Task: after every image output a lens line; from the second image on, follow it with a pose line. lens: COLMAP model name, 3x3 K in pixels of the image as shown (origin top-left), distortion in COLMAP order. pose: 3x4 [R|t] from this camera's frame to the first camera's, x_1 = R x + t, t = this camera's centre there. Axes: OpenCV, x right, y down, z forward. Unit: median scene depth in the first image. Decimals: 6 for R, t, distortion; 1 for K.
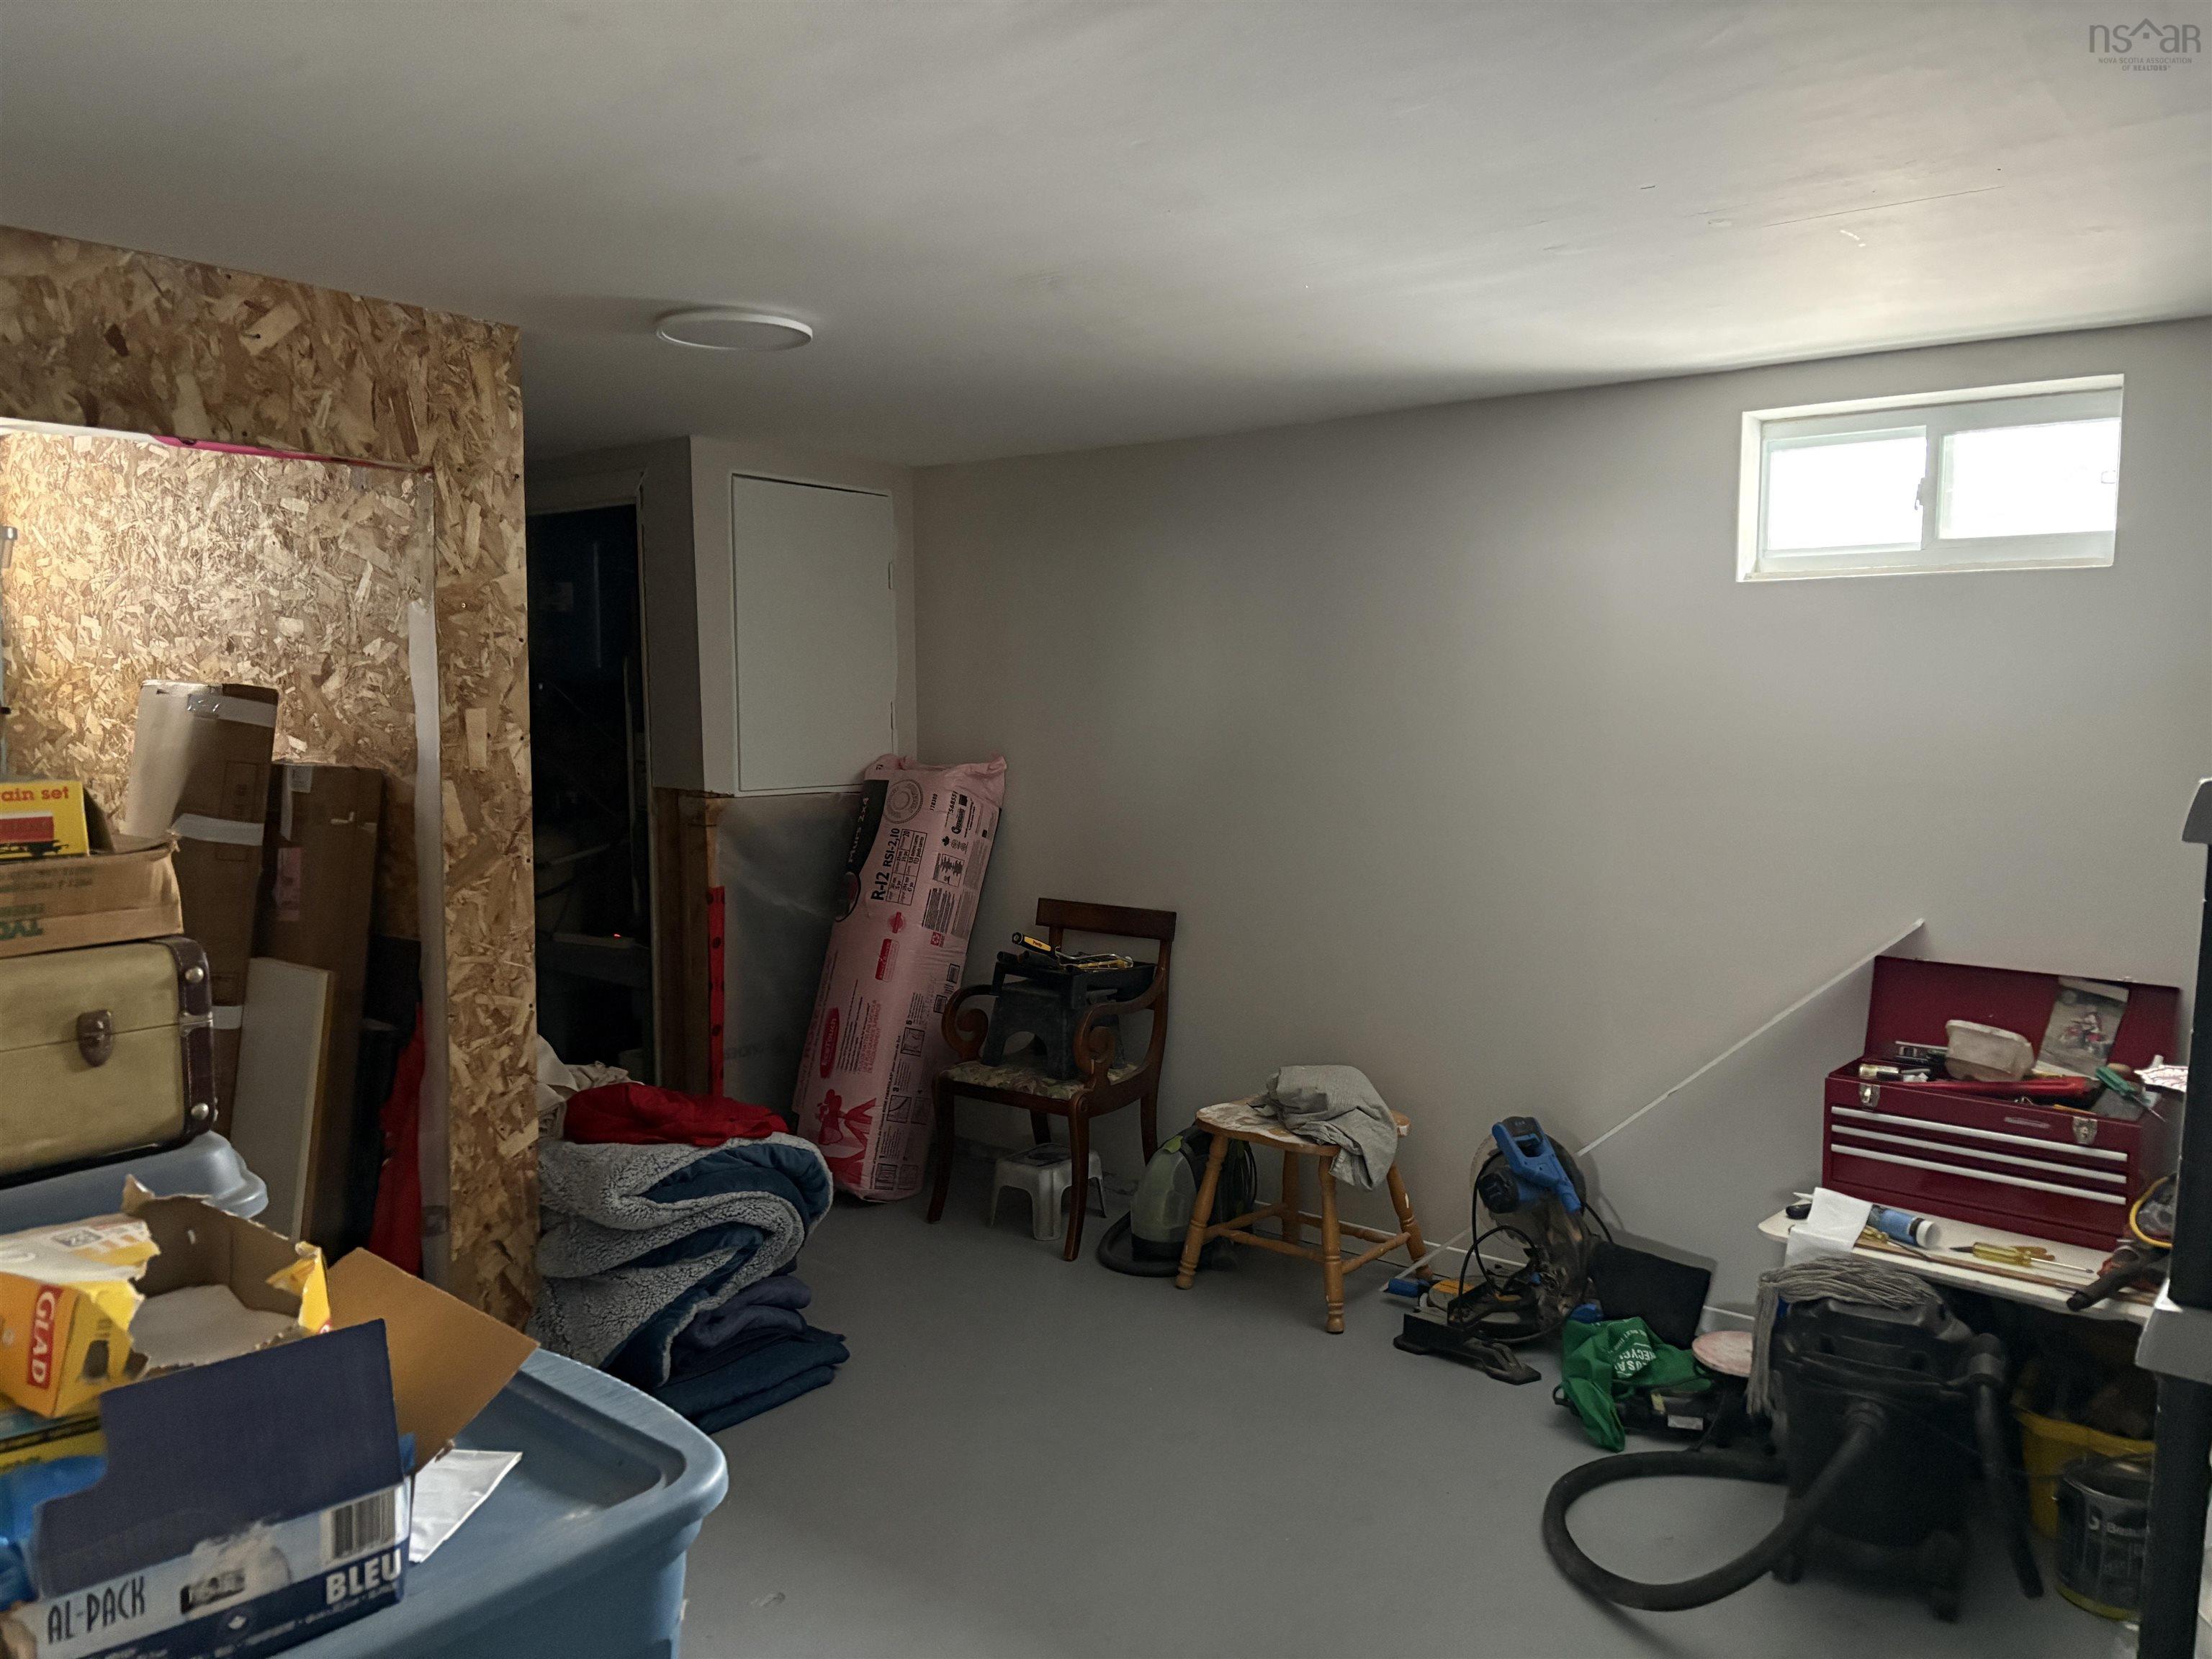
lens RADIAL K [[1653.6, 0, 1111.1], [0, 1653.6, 820.3], [0, 0, 1]] dist [0.027259, -0.013885]
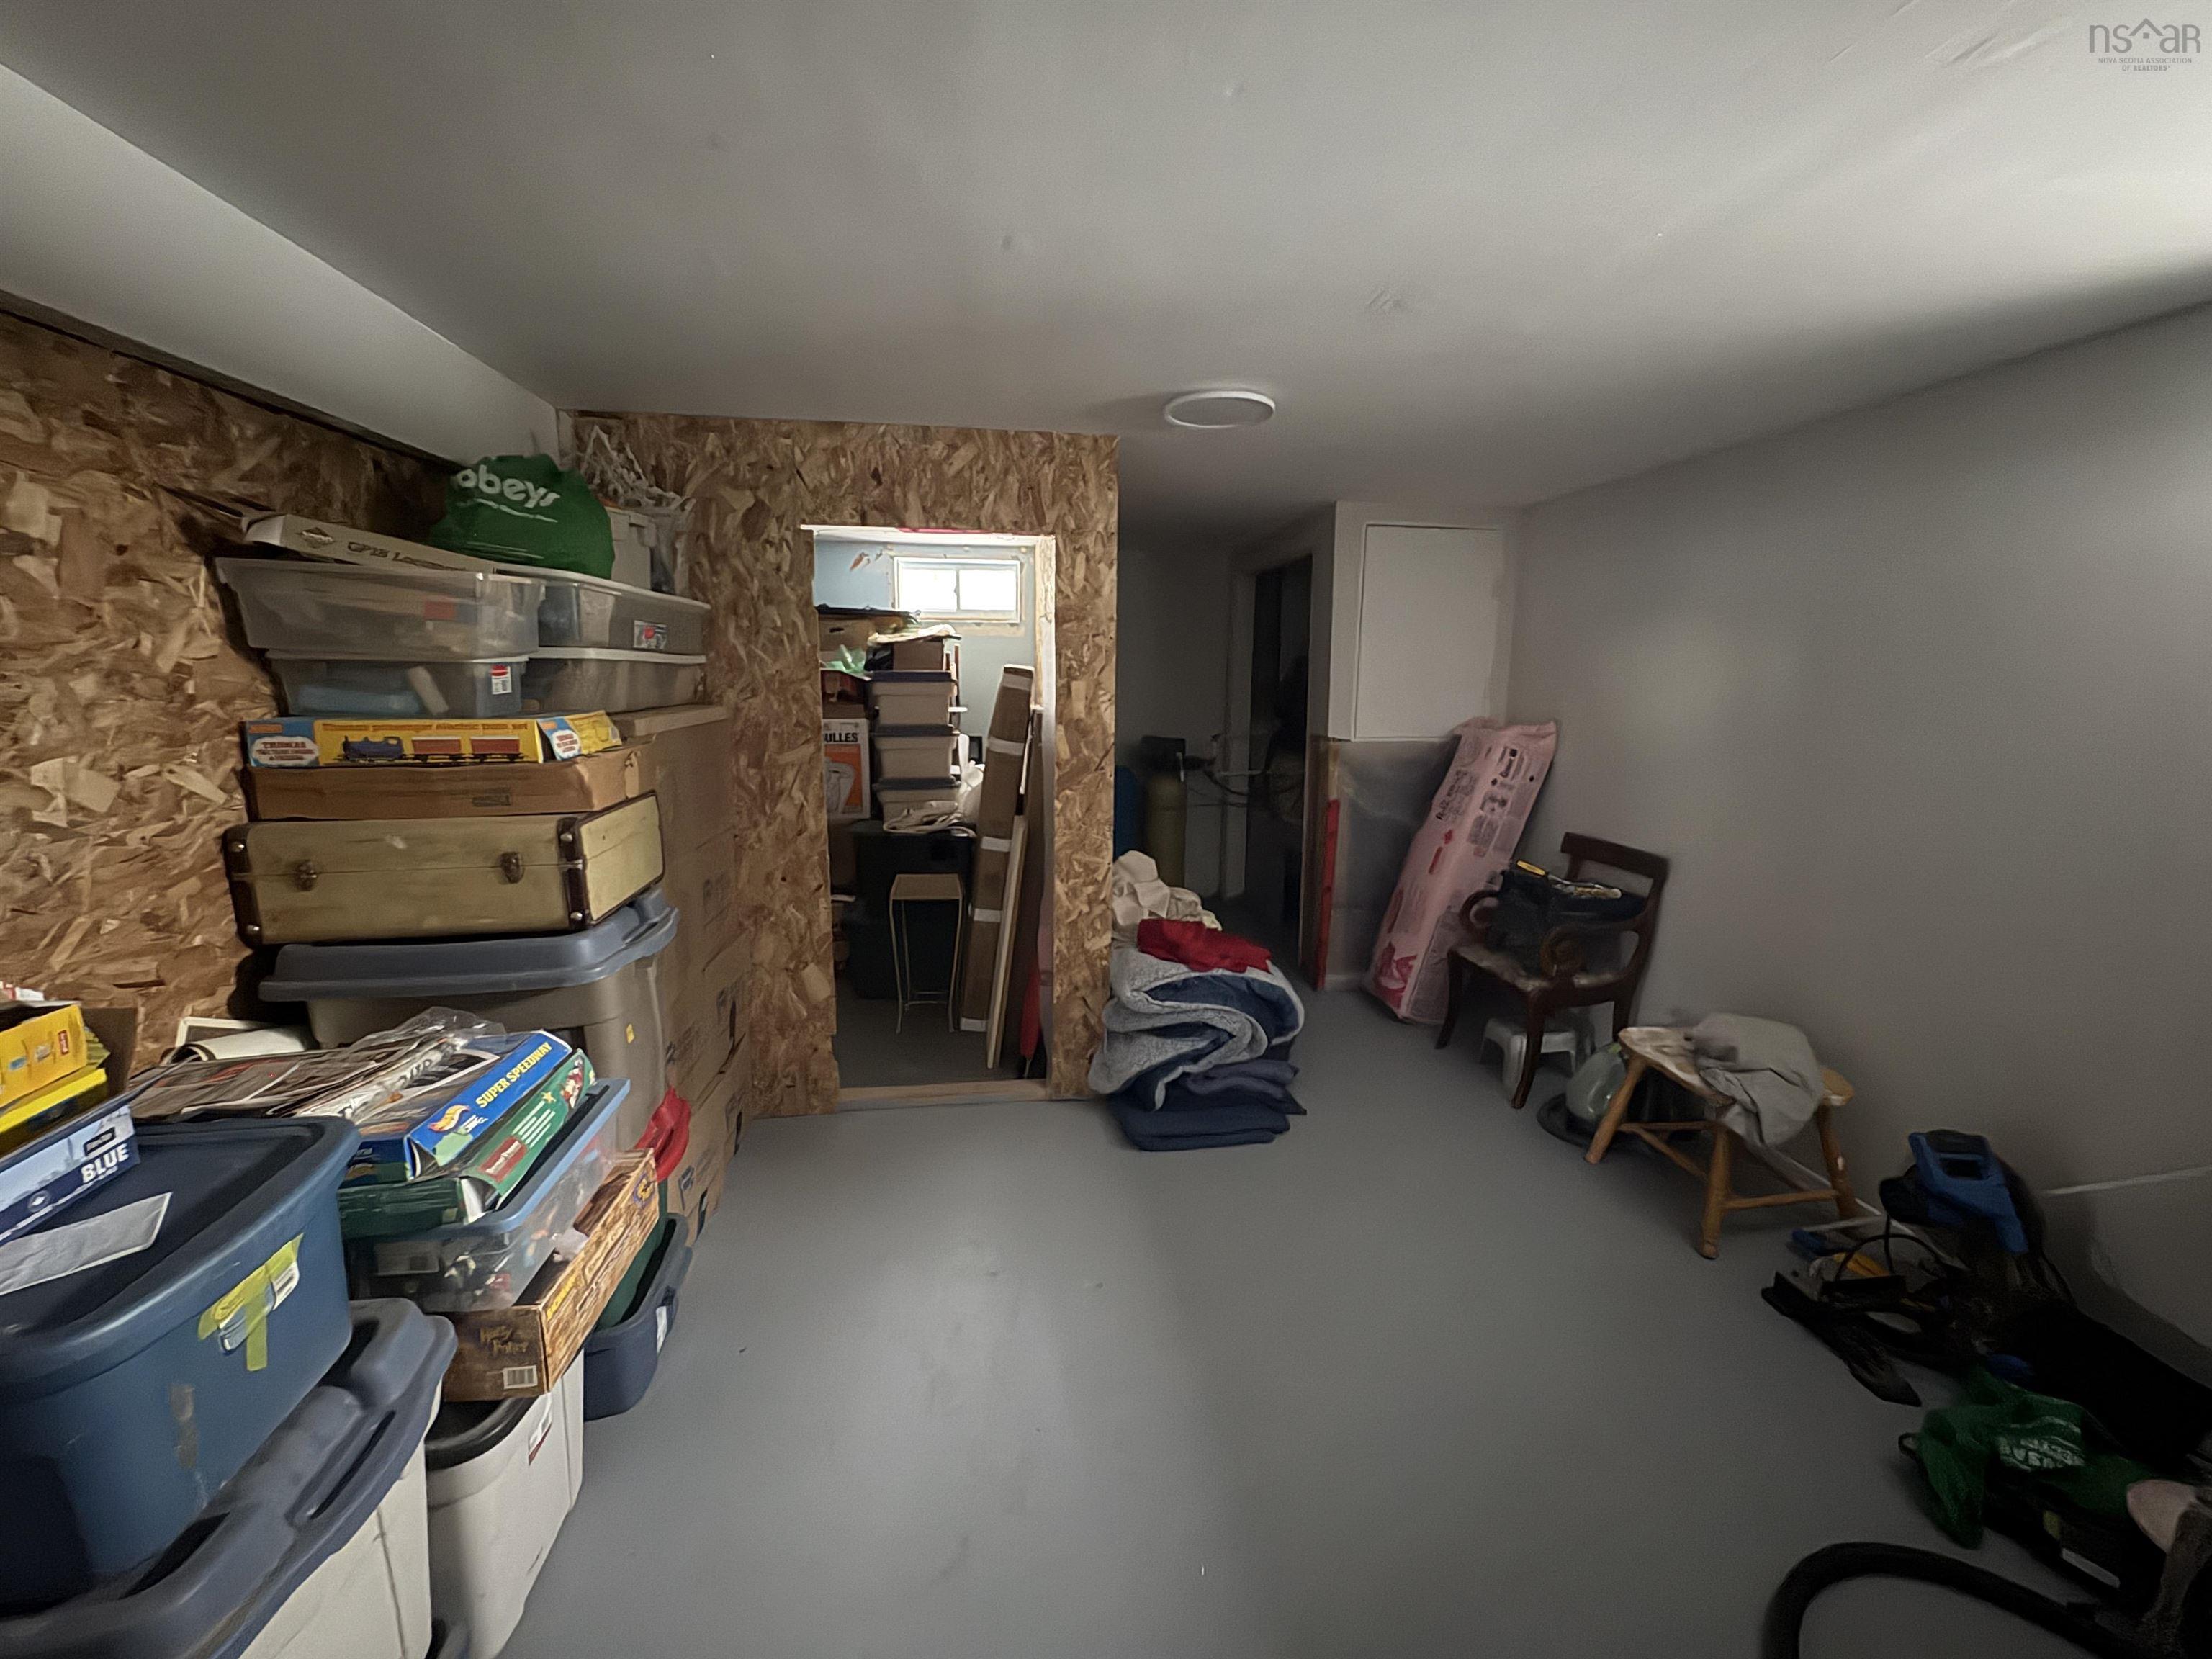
lens RADIAL K [[875.3, 0, 1107.3], [0, 875.3, 827.5], [0, 0, 1]] dist [-0.000859, -0.000124]
pose [[0.737694, 0.119537, -0.664469, 0.220143], [-0.055412, 0.991600, 0.116869, -0.025449], [0.672858, -0.049394, 0.738121, 0.353572]]
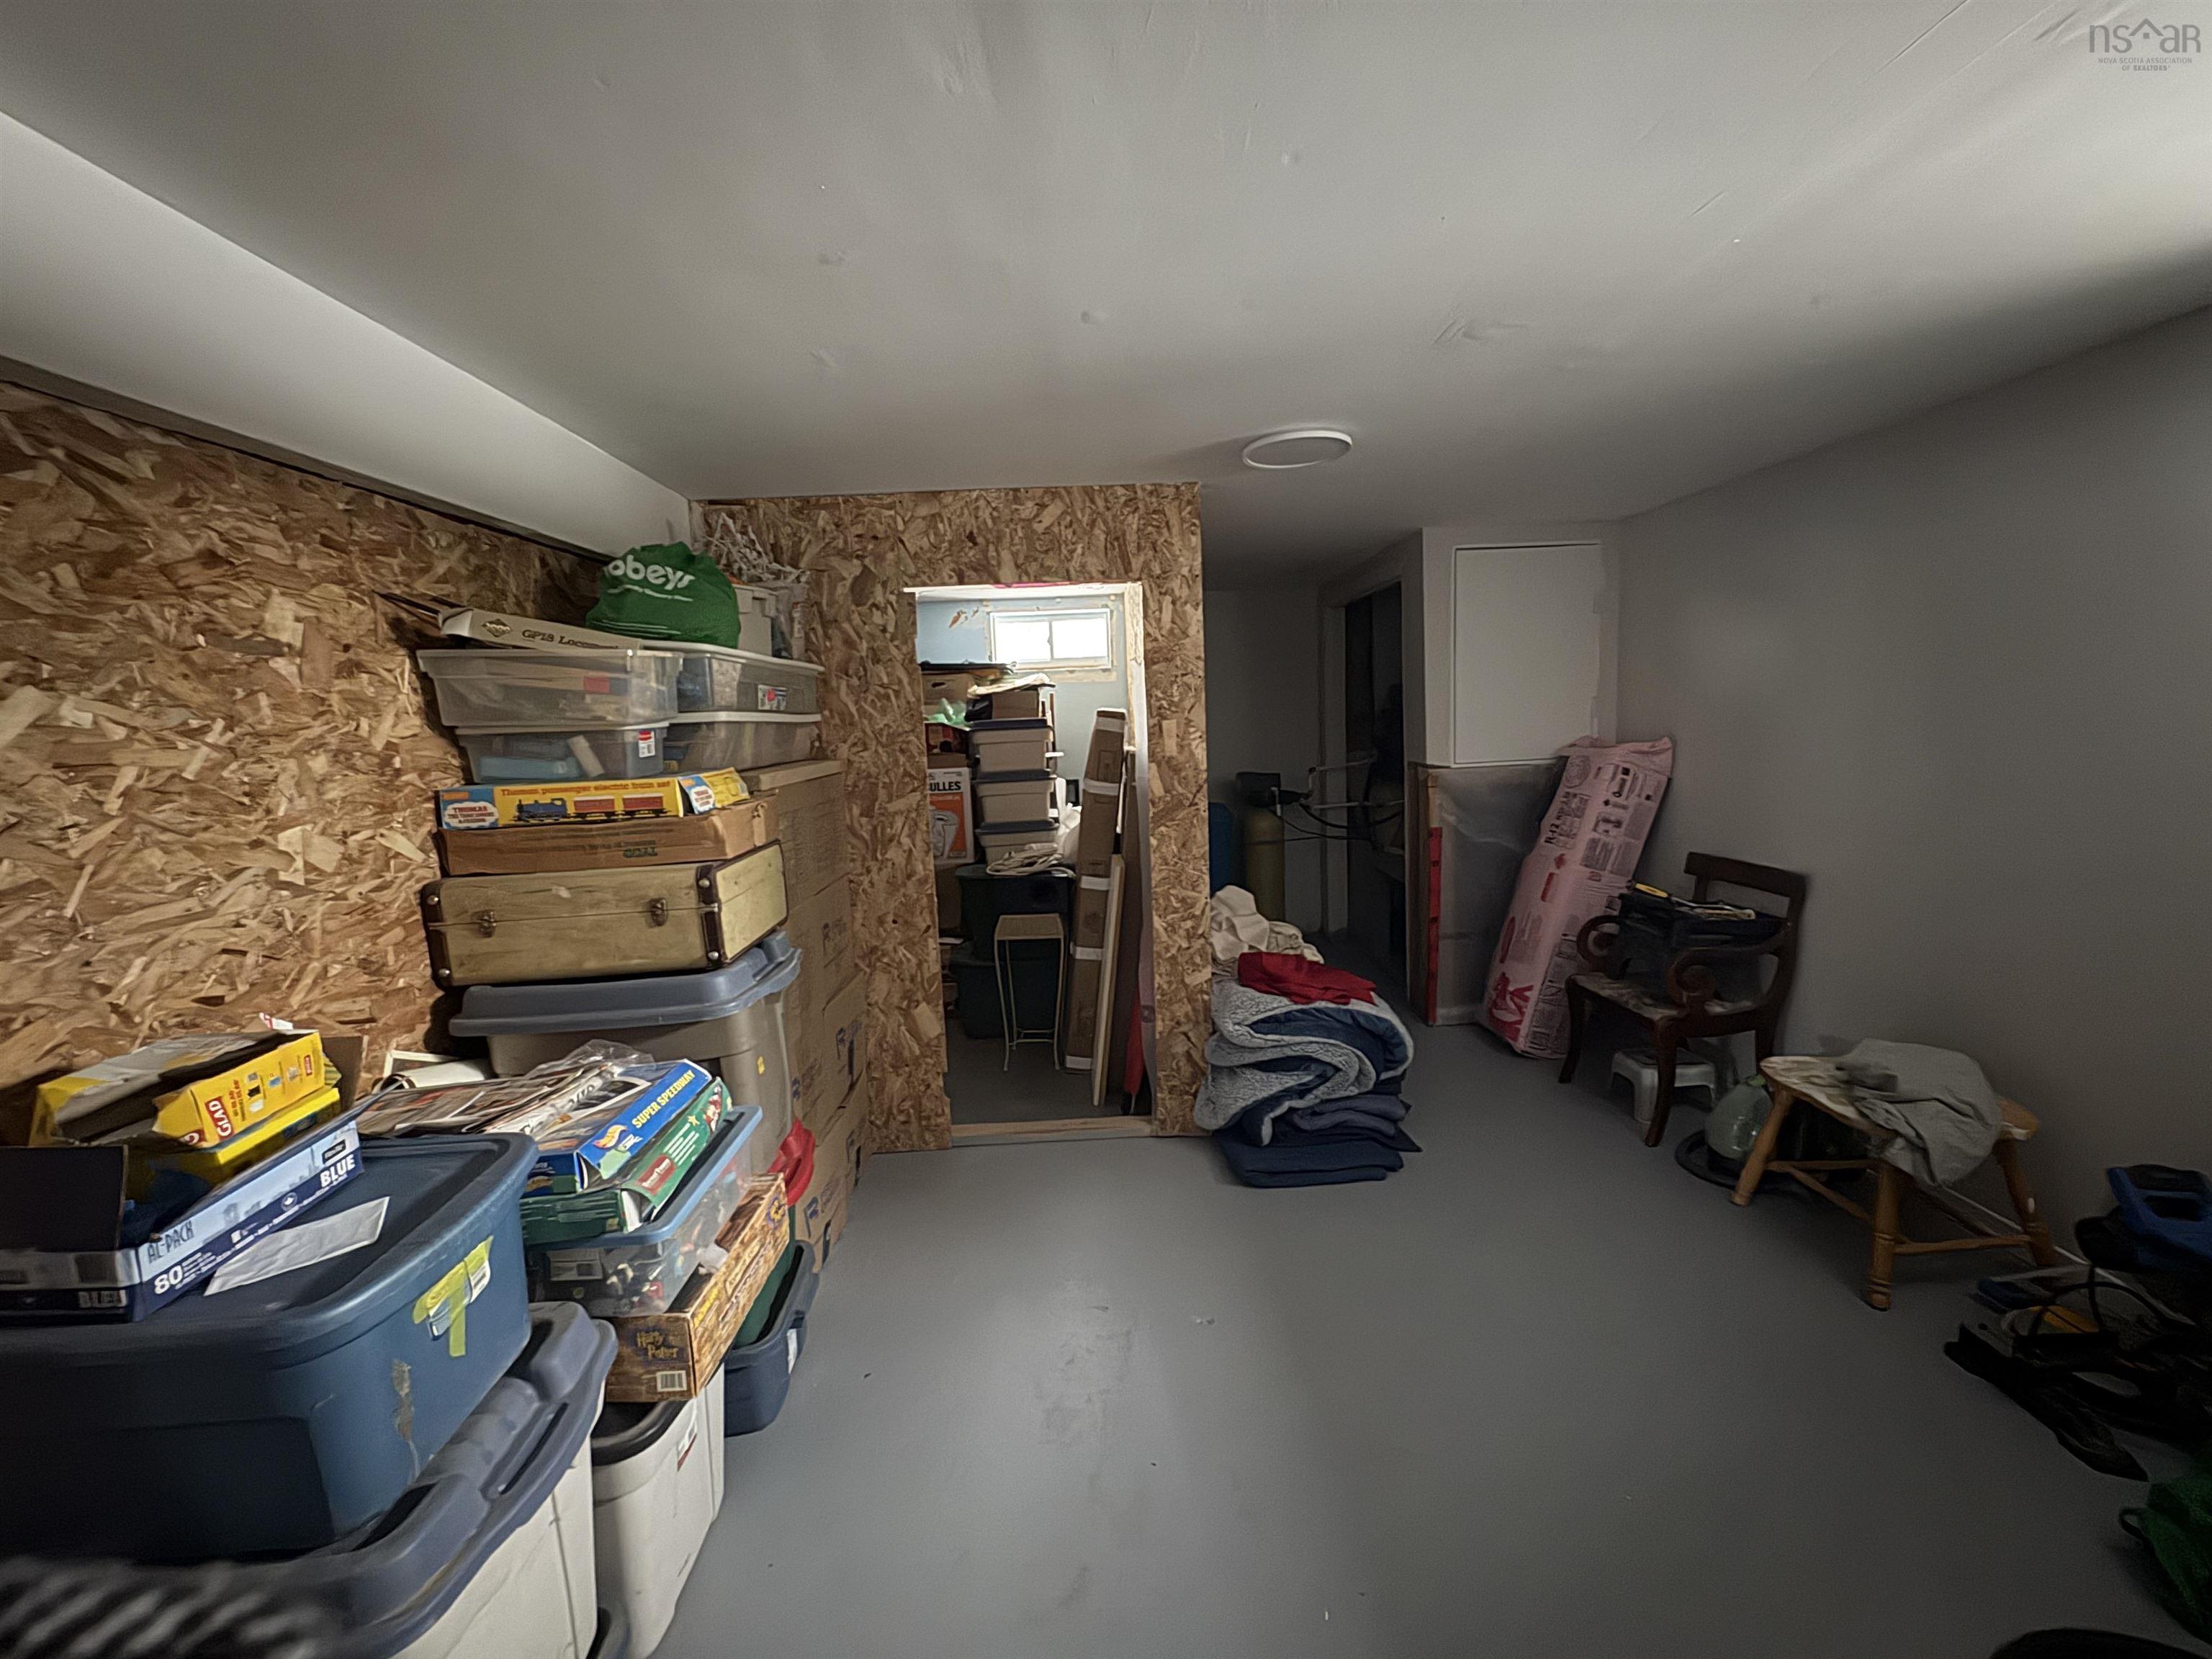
lens RADIAL K [[875.3, 0, 1107.4], [0, 875.3, 827.9], [0, 0, 1]] dist [-0.000859, -0.000124]
pose [[0.661391, 0.061554, -0.747512, 0.233649], [-0.009567, 0.997238, 0.073653, -0.022079], [0.749981, -0.041561, 0.660153, 0.344544]]
